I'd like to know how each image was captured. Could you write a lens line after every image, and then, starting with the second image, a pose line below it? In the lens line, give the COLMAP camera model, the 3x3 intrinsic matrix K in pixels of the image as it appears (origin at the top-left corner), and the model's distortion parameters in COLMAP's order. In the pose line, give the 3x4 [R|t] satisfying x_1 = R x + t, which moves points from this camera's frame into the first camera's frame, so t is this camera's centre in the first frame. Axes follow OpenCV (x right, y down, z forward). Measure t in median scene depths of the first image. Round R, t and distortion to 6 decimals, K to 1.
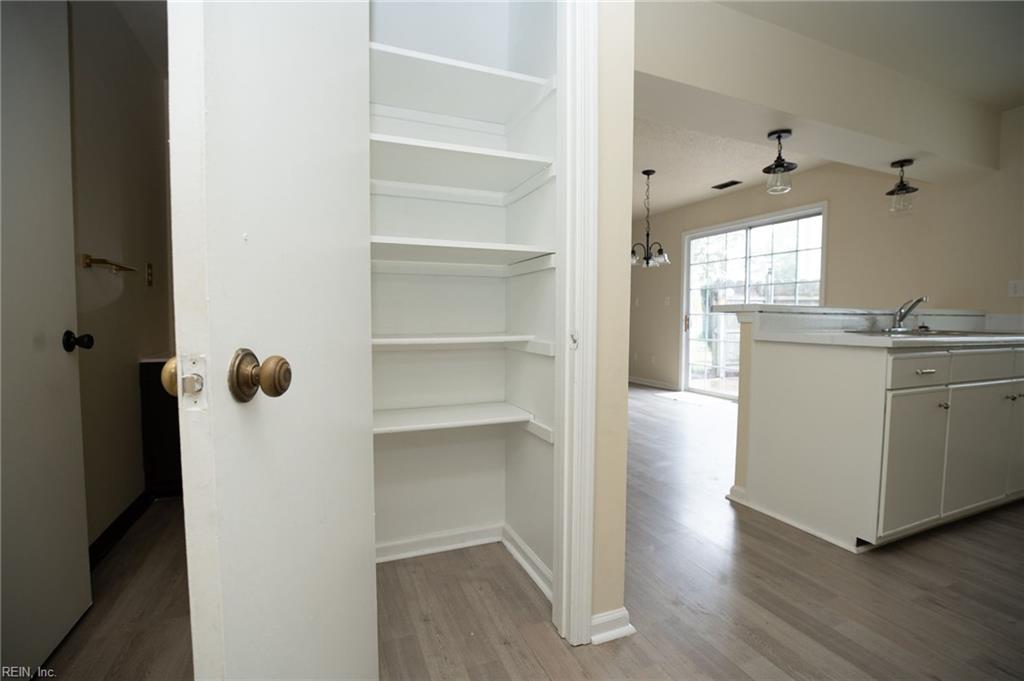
lens RADIAL K [[469.8, 0, 508.2], [0, 469.8, 340.6], [0, 0, 1]] dist [-0.020288, 0.000246]
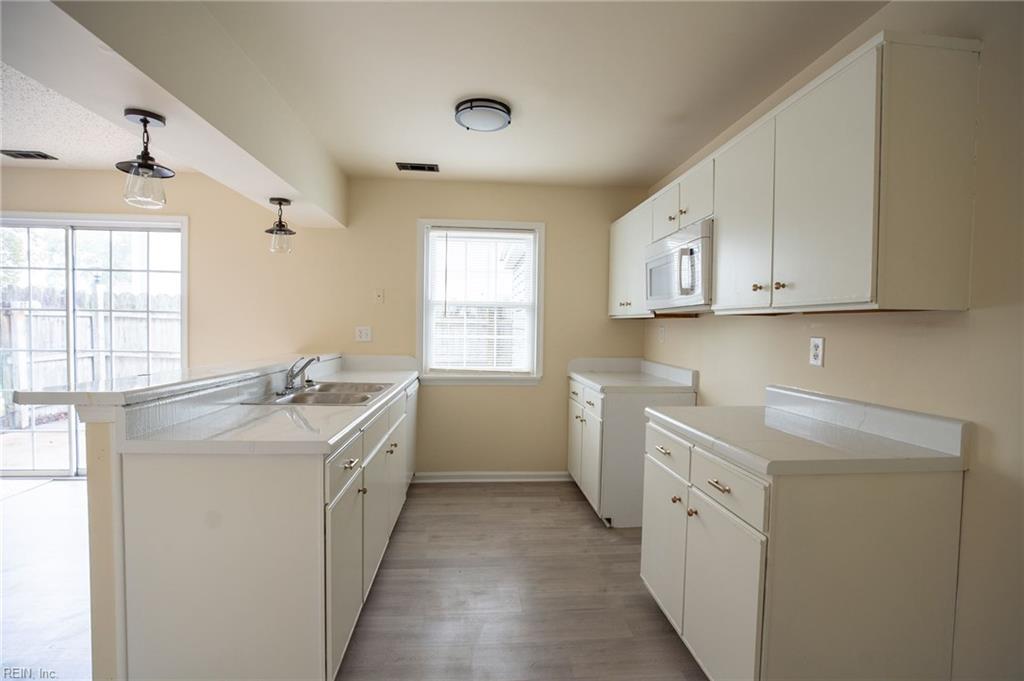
lens RADIAL K [[469.8, 0, 506.8], [0, 469.8, 344.8], [0, 0, 1]] dist [-0.020288, 0.000246]
pose [[0.316950, -0.042889, 0.947472, 0.111234], [0.031677, 0.998898, 0.034620, -0.119358], [-0.947913, 0.019040, 0.317959, 0.290396]]
